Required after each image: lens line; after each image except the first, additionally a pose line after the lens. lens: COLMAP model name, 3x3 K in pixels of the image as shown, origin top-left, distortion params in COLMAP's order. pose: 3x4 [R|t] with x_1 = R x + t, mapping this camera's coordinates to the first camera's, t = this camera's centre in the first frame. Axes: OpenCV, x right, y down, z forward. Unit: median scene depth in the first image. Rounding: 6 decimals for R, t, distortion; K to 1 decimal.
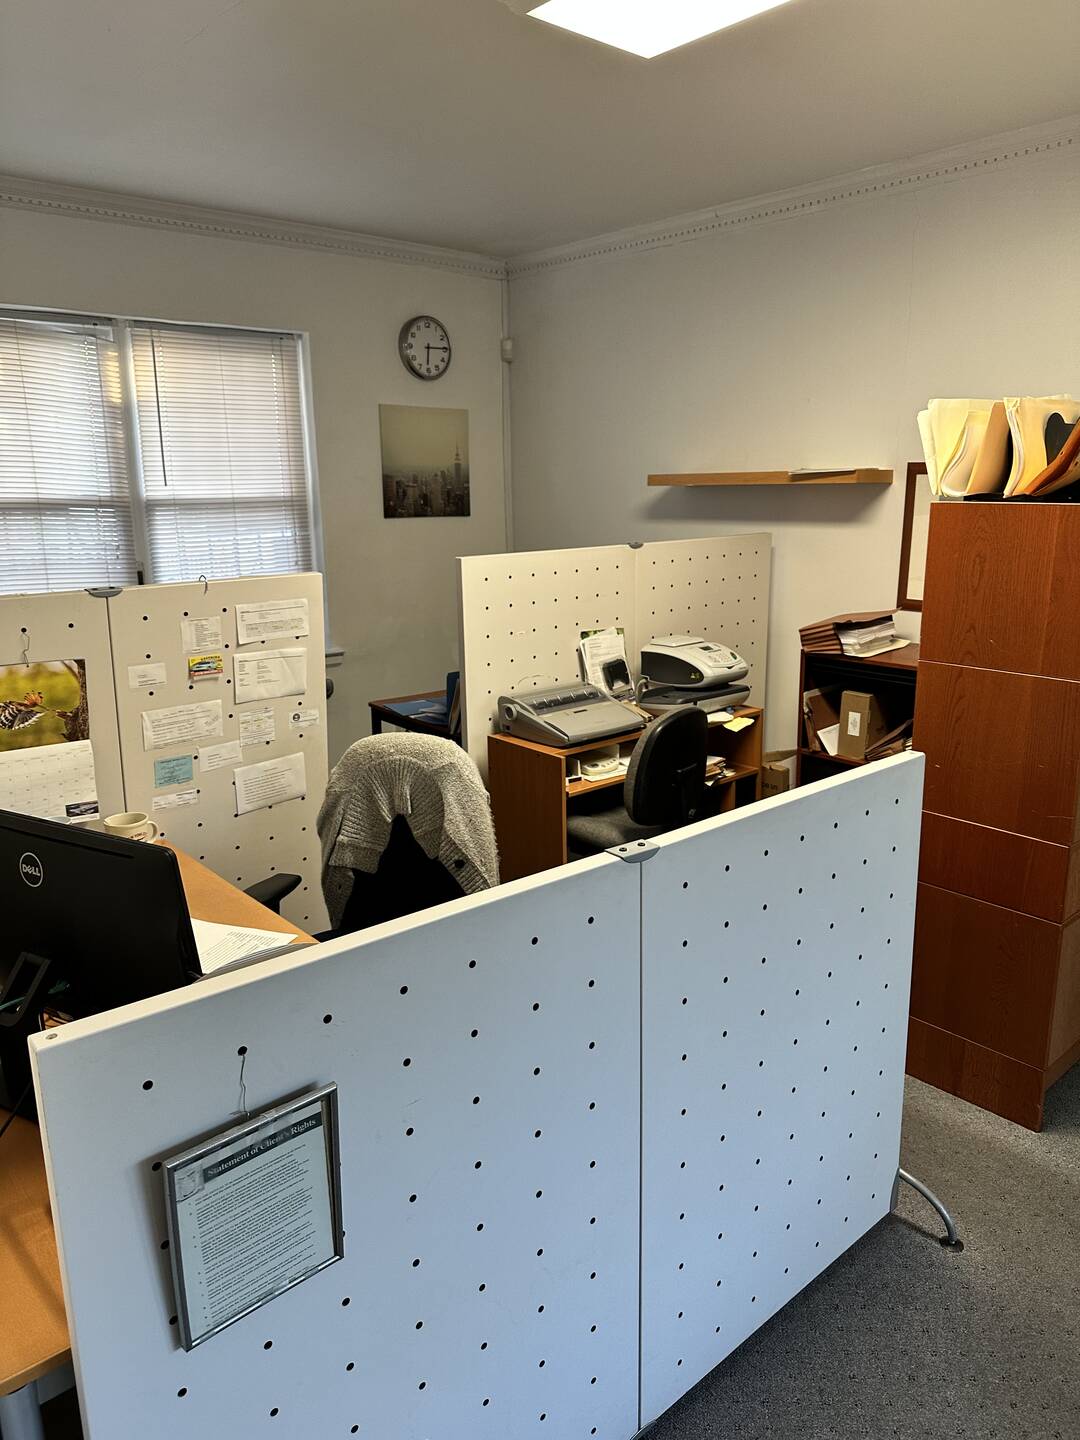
lens RADIAL K [[992.8, 0, 558.6], [0, 992.8, 713.6], [0, 0, 1]] dist [0.095102, -0.130800]
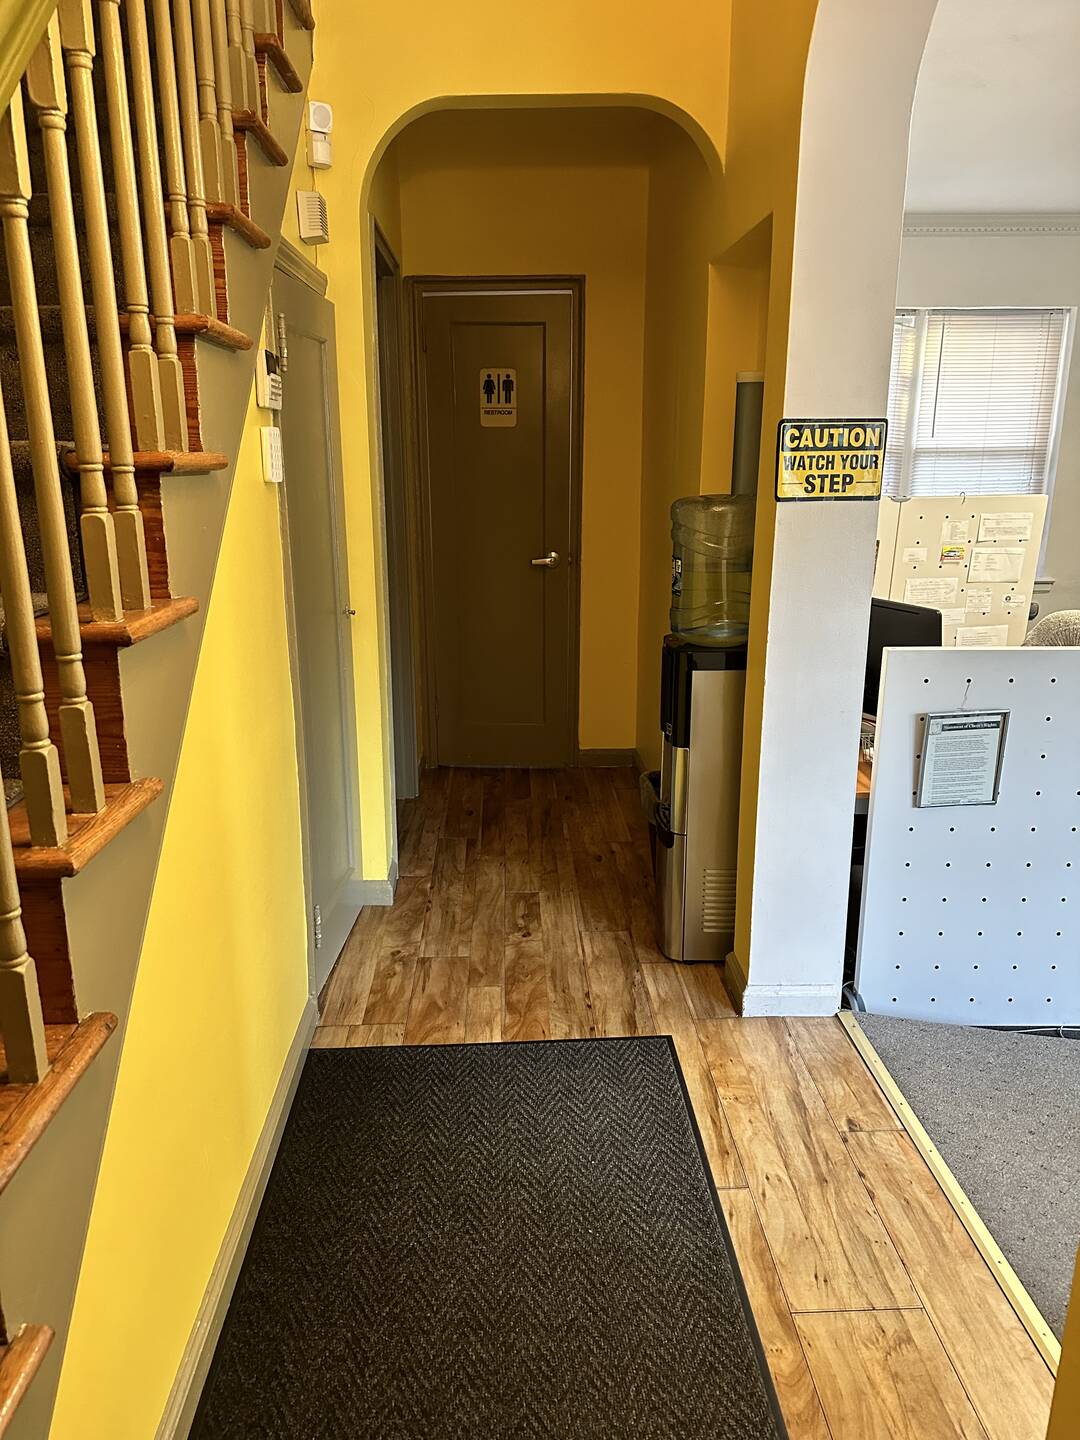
lens RADIAL K [[992.8, 0, 558.6], [0, 992.8, 713.6], [0, 0, 1]] dist [0.095102, -0.130800]
pose [[0.778394, 0.173568, -0.603305, 0.136827], [-0.152892, 0.984496, 0.085970, 0.146989], [0.608874, 0.025322, 0.792863, -0.539113]]
